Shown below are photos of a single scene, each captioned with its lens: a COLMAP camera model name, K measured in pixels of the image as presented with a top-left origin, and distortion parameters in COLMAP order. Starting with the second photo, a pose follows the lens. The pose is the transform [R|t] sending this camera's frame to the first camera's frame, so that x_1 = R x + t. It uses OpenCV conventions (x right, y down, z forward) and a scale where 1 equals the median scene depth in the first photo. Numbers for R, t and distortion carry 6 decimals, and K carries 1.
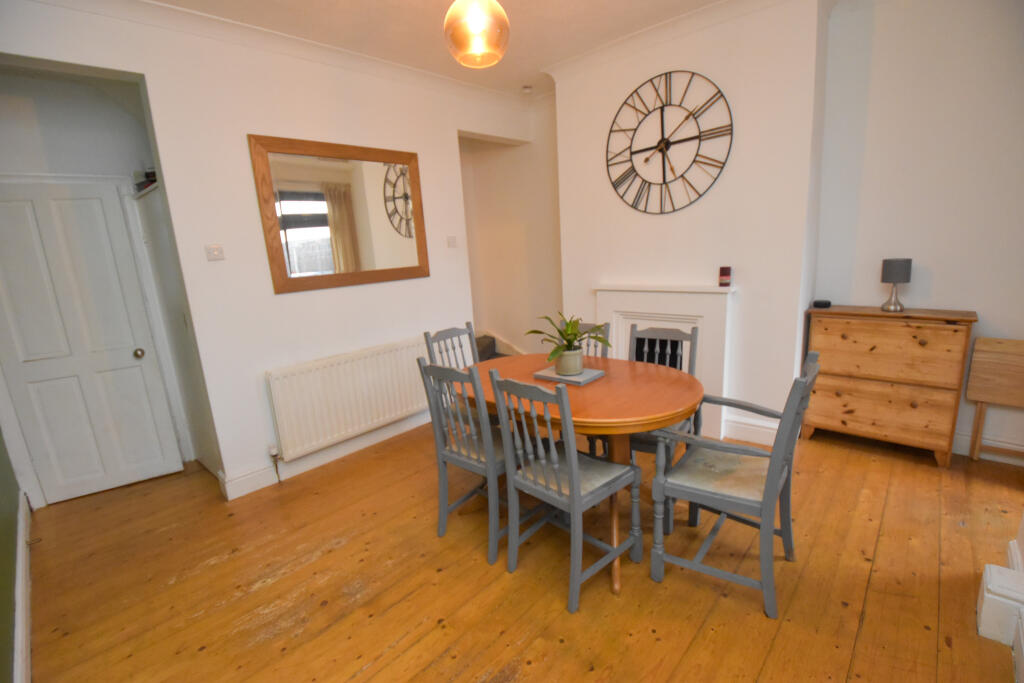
lens RADIAL K [[451.0, 0, 518.2], [0, 451.0, 346.3], [0, 0, 1]] dist [-0.021043, -0.011611]
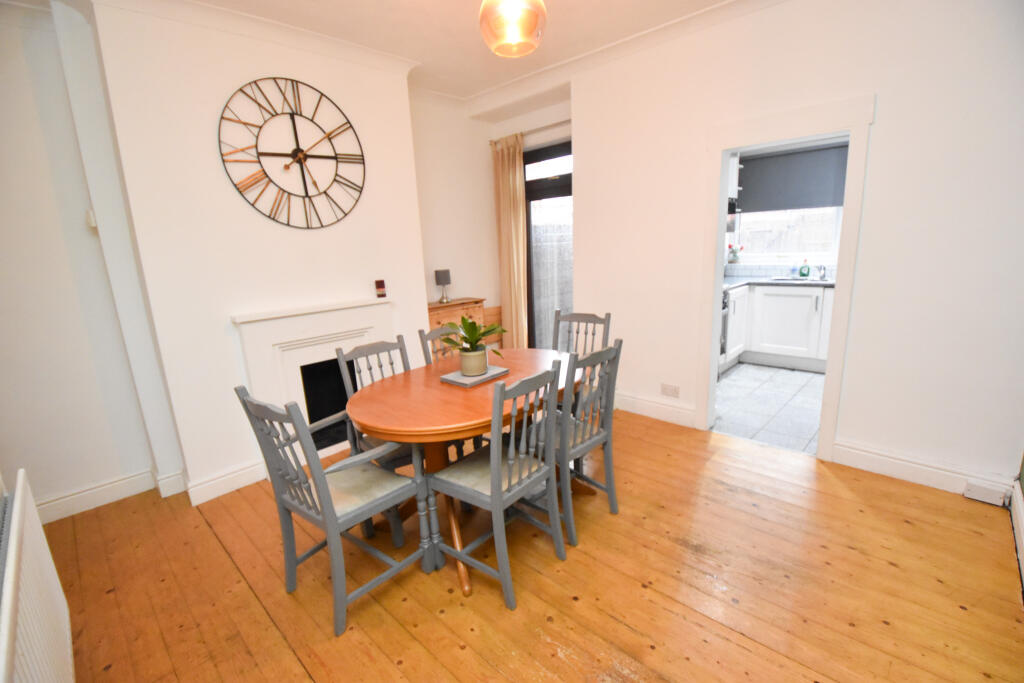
lens RADIAL K [[451.0, 0, 510.8], [0, 451.0, 345.8], [0, 0, 1]] dist [-0.021043, -0.011611]
pose [[0.022097, -0.158648, 0.987088, -0.653290], [0.261751, 0.953807, 0.147440, -0.095947], [-0.964882, 0.255113, 0.062602, 0.628884]]
